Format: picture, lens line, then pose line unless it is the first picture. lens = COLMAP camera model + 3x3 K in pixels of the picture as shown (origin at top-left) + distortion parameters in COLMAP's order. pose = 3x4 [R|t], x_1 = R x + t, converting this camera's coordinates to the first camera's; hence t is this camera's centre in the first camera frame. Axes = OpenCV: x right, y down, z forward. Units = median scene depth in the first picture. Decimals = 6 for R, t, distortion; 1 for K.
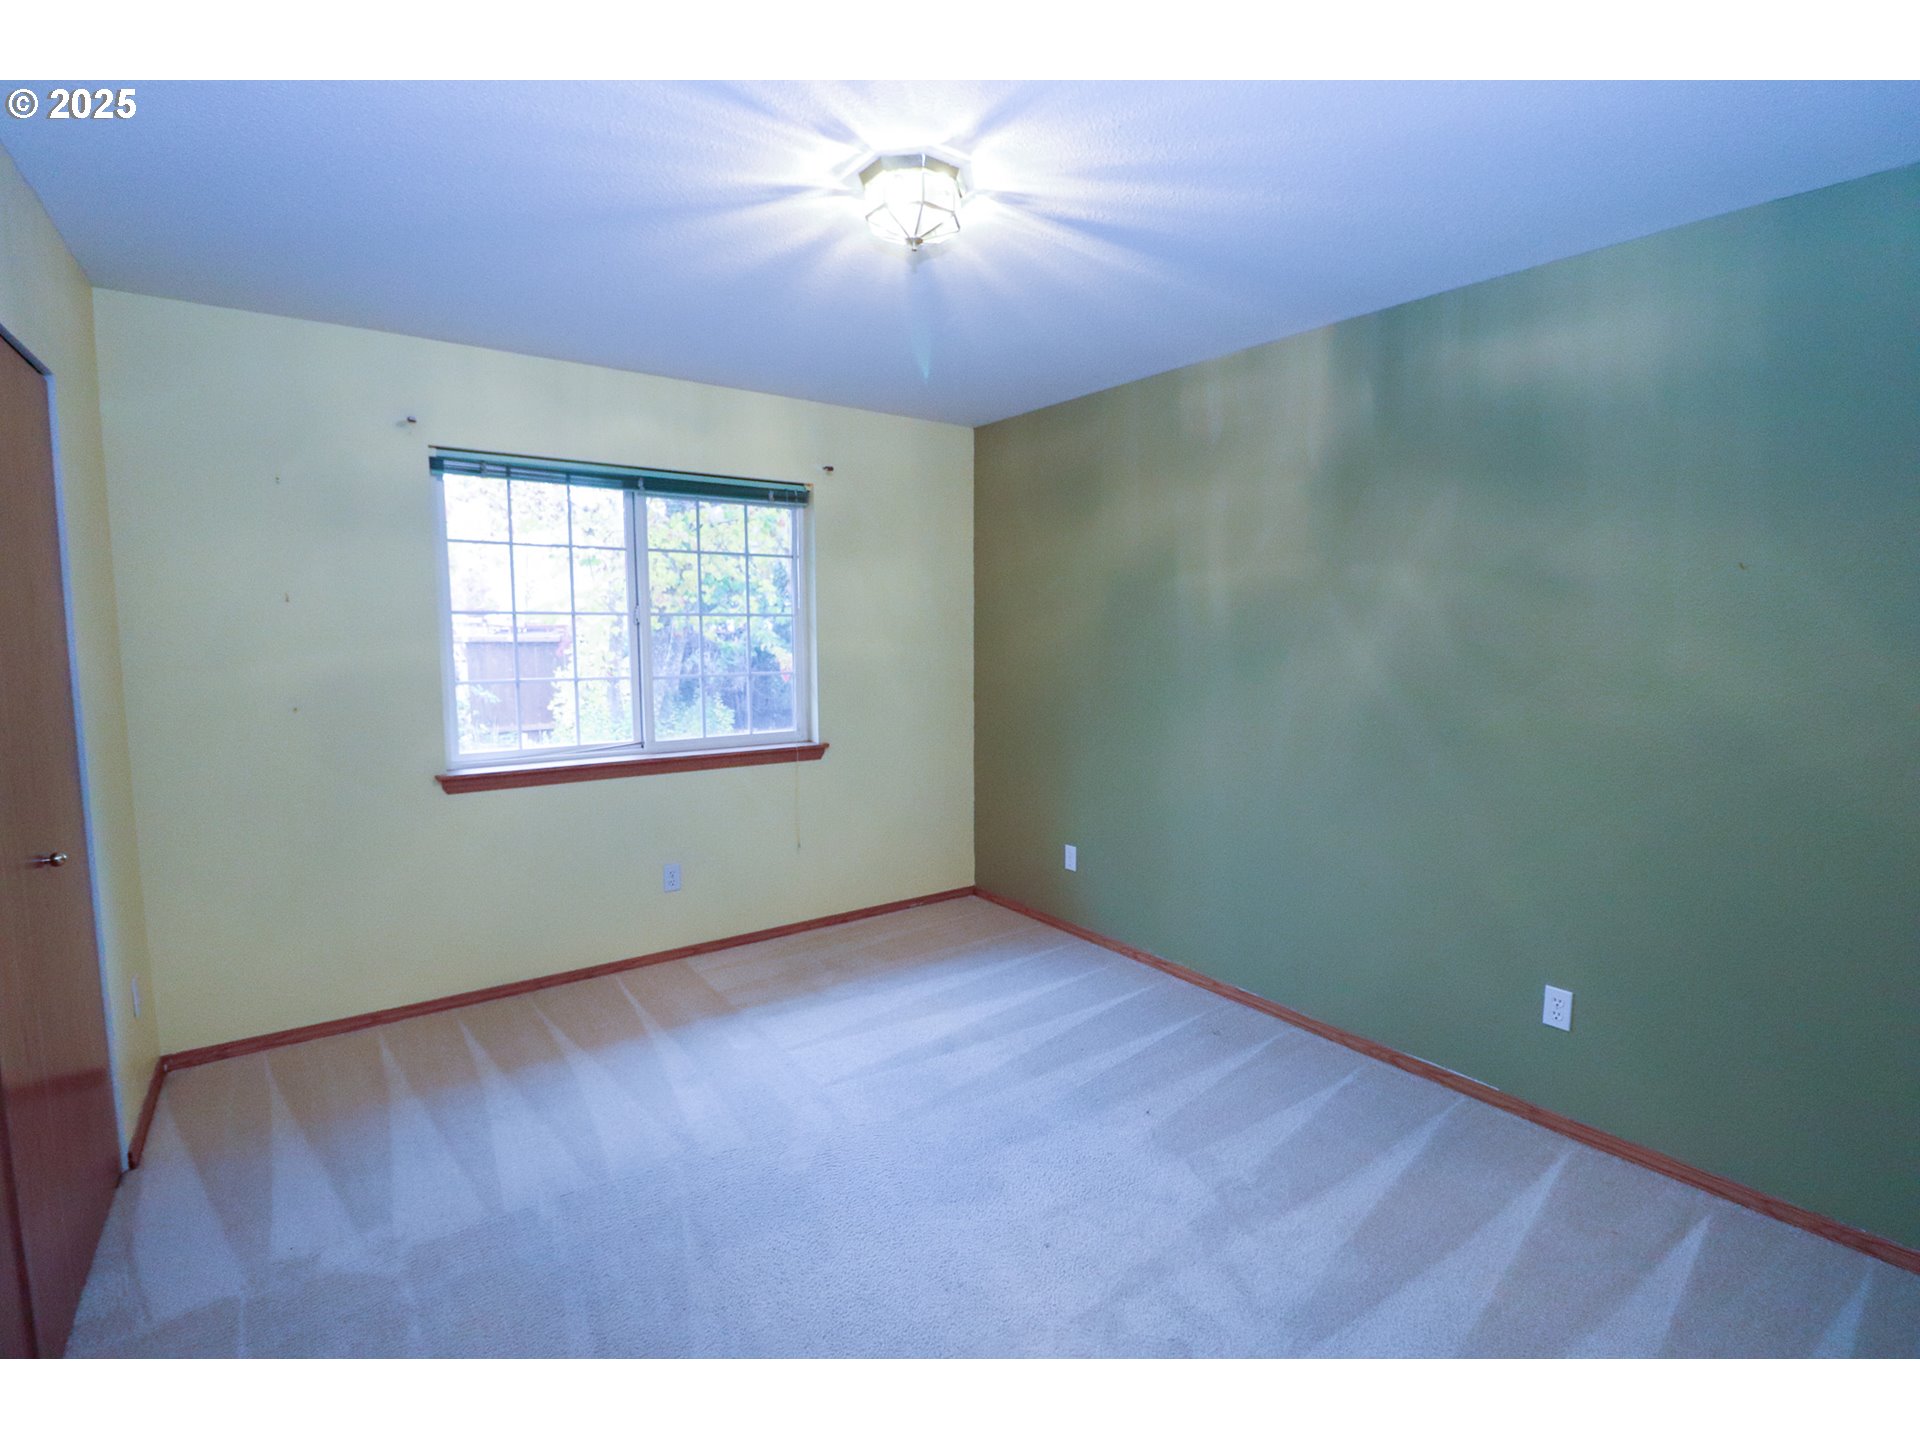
lens RADIAL K [[880.3, 0, 961.9], [0, 880.3, 724.7], [0, 0, 1]] dist [0.004081, 0.000179]
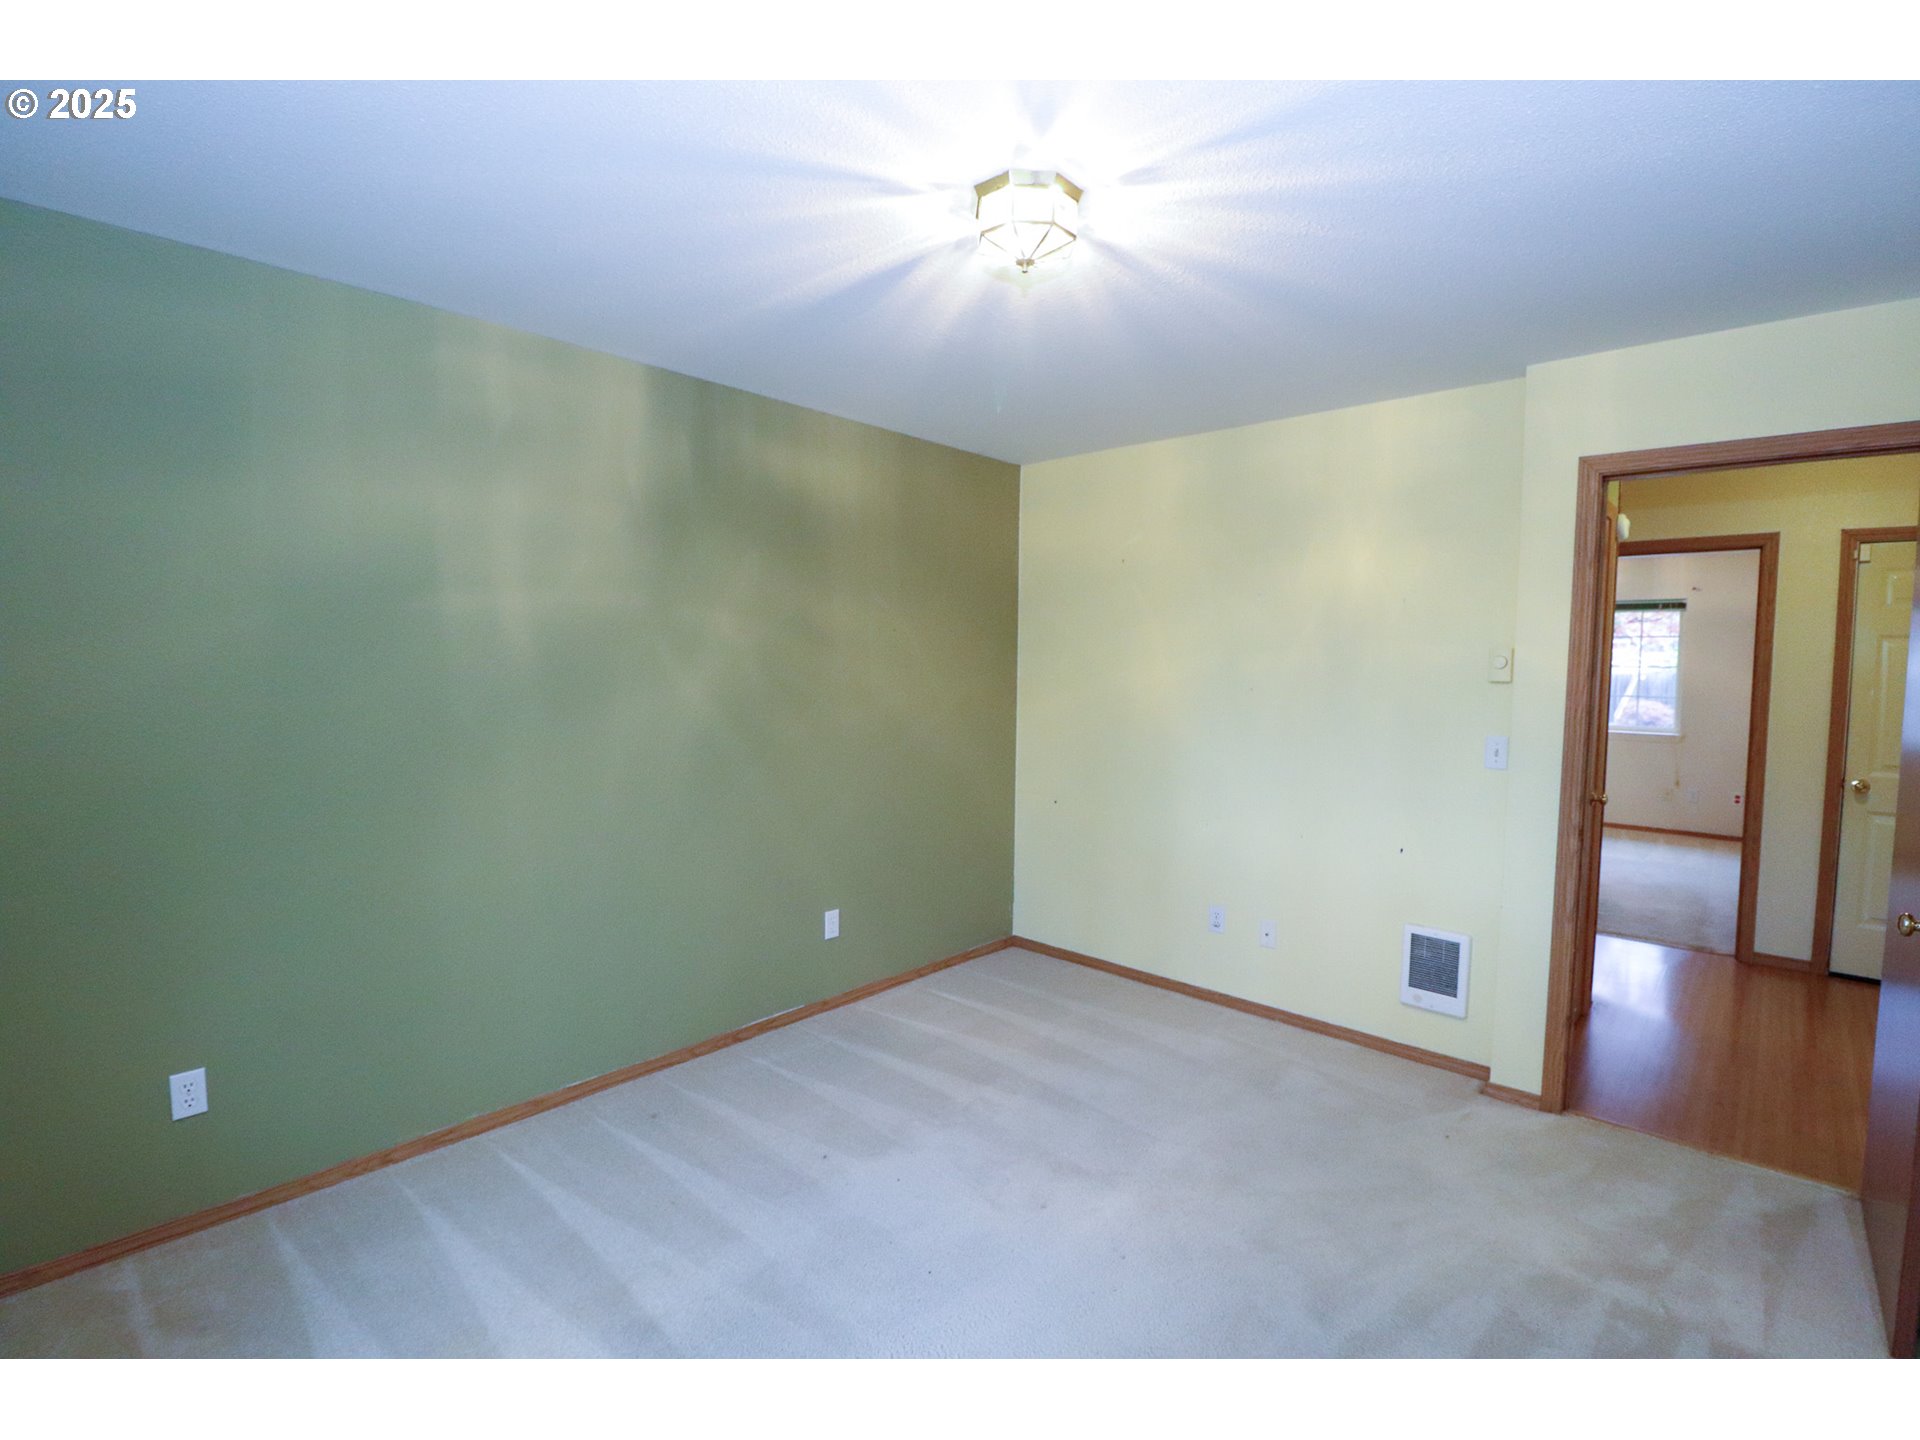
lens RADIAL K [[954.9, 0, 956.2], [0, 954.9, 717.0], [0, 0, 1]] dist [-0.003663, -0.003590]
pose [[-0.208216, -0.072765, 0.975372, -0.749909], [0.090335, 0.991536, 0.093255, -0.124702], [-0.973902, 0.107527, -0.199881, 0.922043]]
